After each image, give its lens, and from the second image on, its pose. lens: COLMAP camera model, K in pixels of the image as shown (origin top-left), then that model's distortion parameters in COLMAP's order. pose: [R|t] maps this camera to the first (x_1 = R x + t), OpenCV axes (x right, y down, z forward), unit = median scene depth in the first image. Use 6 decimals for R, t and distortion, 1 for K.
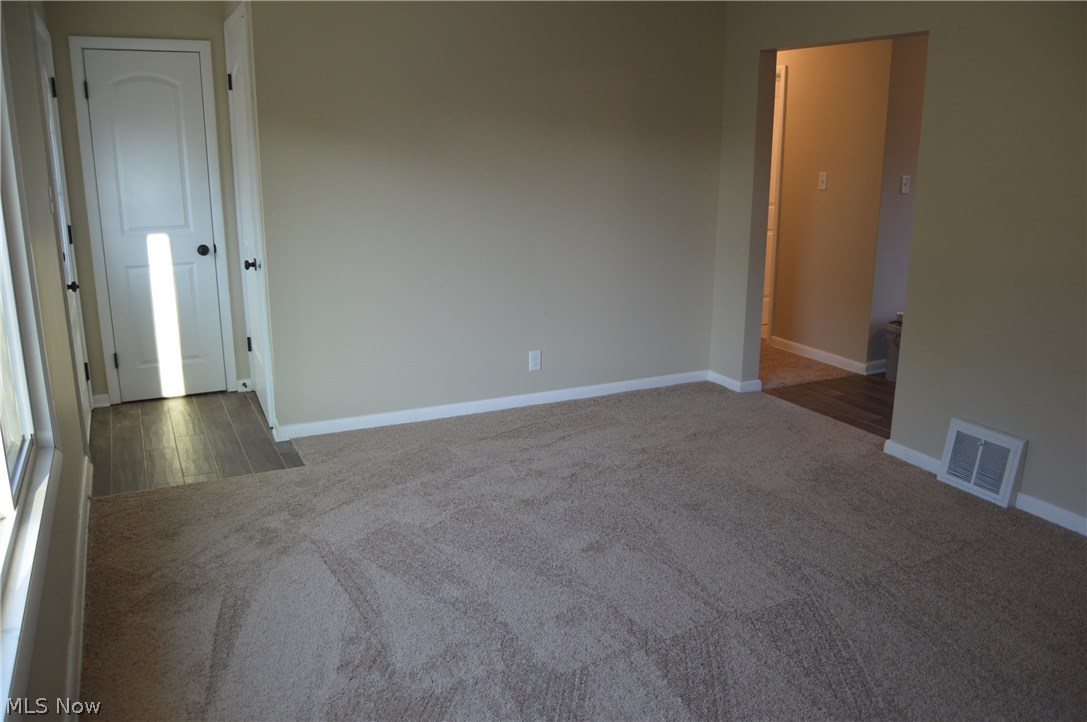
lens RADIAL K [[868.5, 0, 543.5], [0, 868.5, 361.0], [0, 0, 1]] dist [-0.070904, 0.011367]
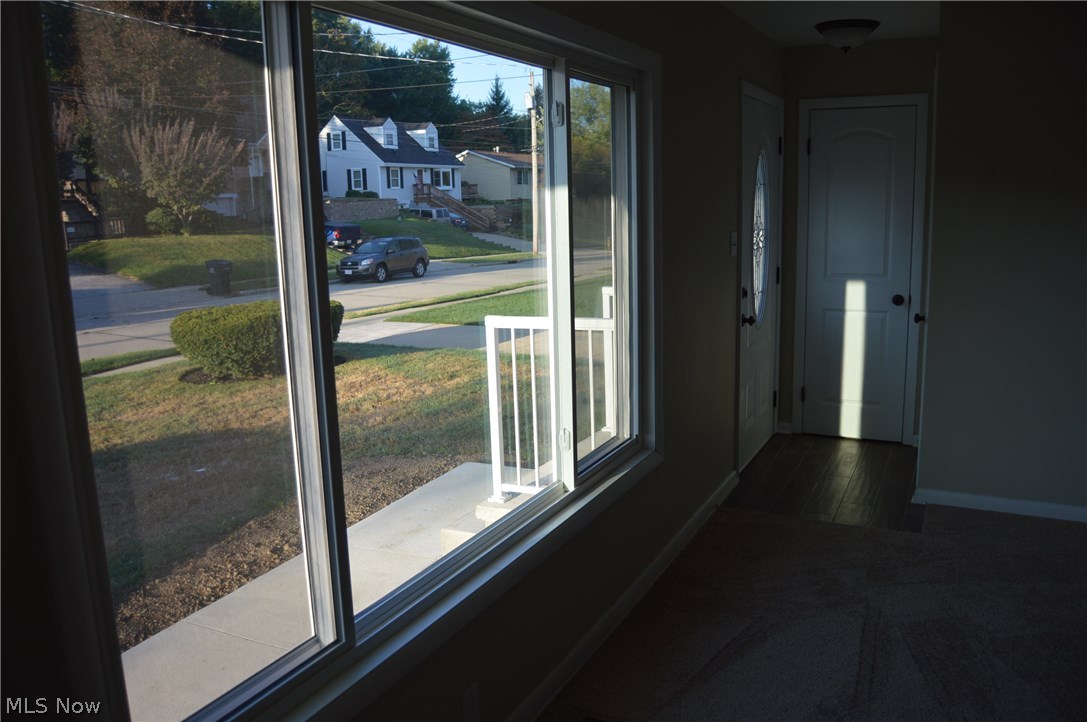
lens RADIAL K [[868.5, 0, 543.5], [0, 868.5, 361.0], [0, 0, 1]] dist [-0.070904, 0.011367]
pose [[0.608822, 0.131399, -0.782350, 0.149111], [-0.173857, 0.984313, 0.030024, -0.017349], [0.774022, 0.117738, 0.622116, 0.063339]]
